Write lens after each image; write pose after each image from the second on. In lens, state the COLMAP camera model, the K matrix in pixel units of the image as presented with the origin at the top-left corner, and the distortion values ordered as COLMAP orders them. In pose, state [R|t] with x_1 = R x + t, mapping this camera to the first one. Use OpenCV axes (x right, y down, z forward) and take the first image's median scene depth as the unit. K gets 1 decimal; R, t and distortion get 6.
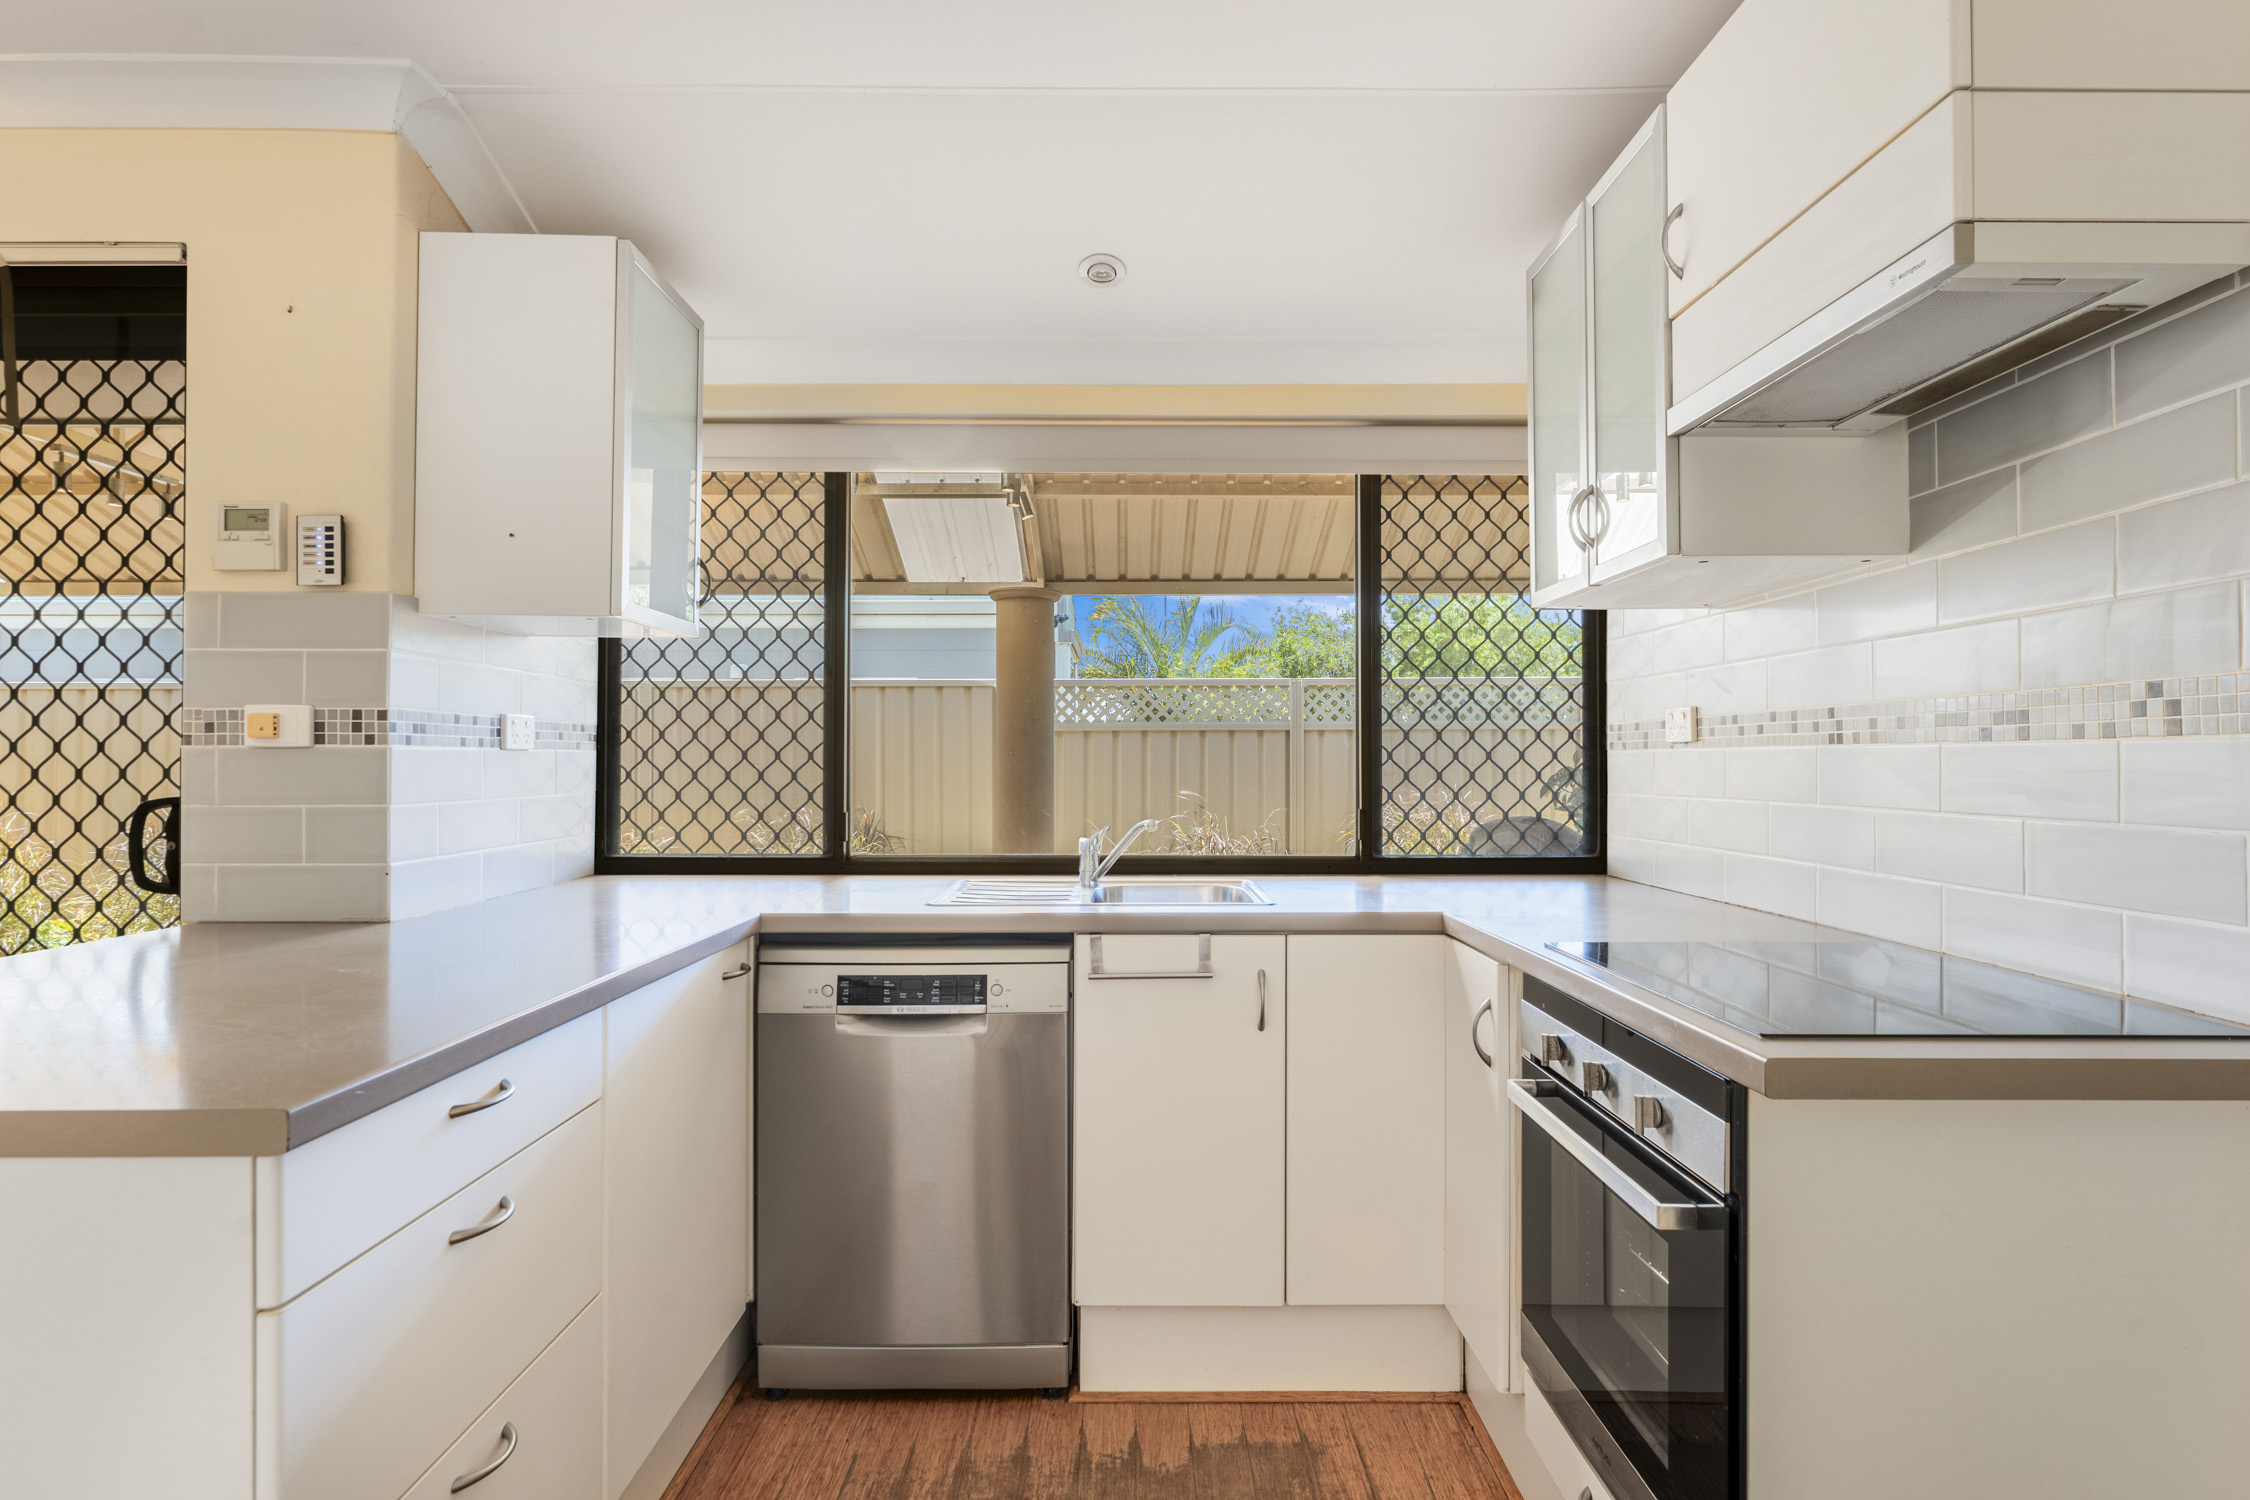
lens RADIAL K [[1133.9, 0, 1140.0], [0, 1133.9, 750.1], [0, 0, 1]] dist [0.001308, -0.000418]
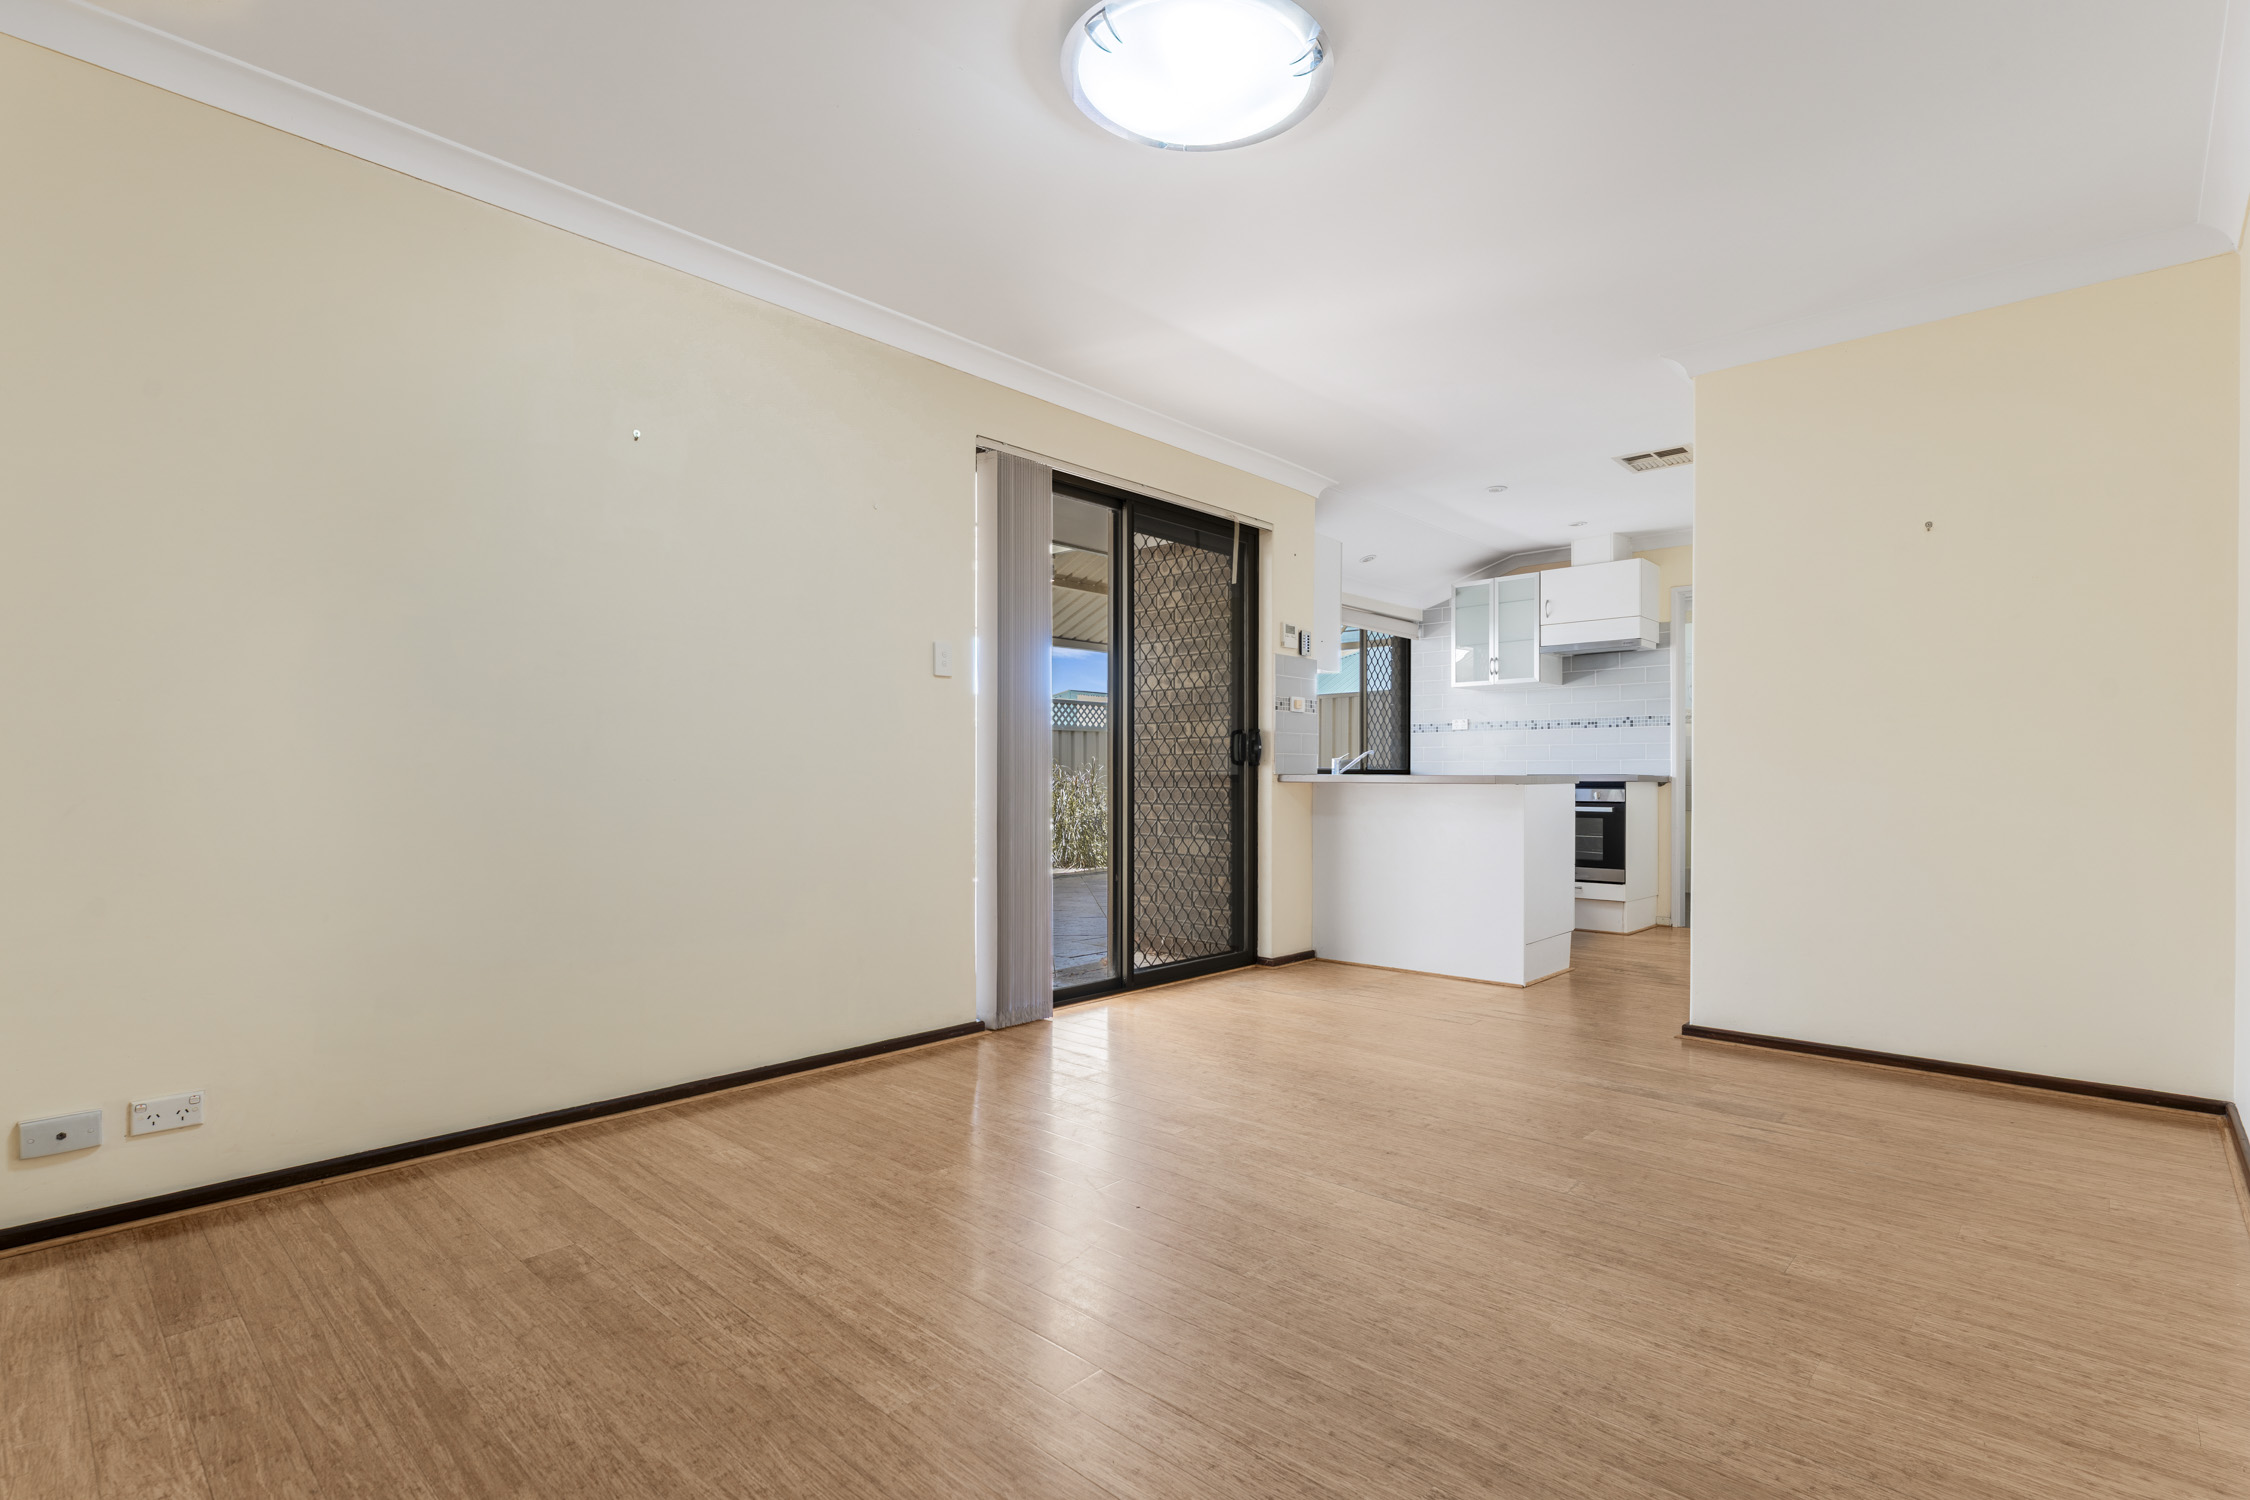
lens RADIAL K [[1023.5, 0, 1138.6], [0, 1023.5, 781.4], [0, 0, 1]] dist [-0.001532, -0.000136]
pose [[0.689140, -0.002776, 0.724622, -2.855346], [-0.010367, 0.999853, 0.013691, 0.137805], [-0.724554, -0.016947, 0.689010, -0.461124]]
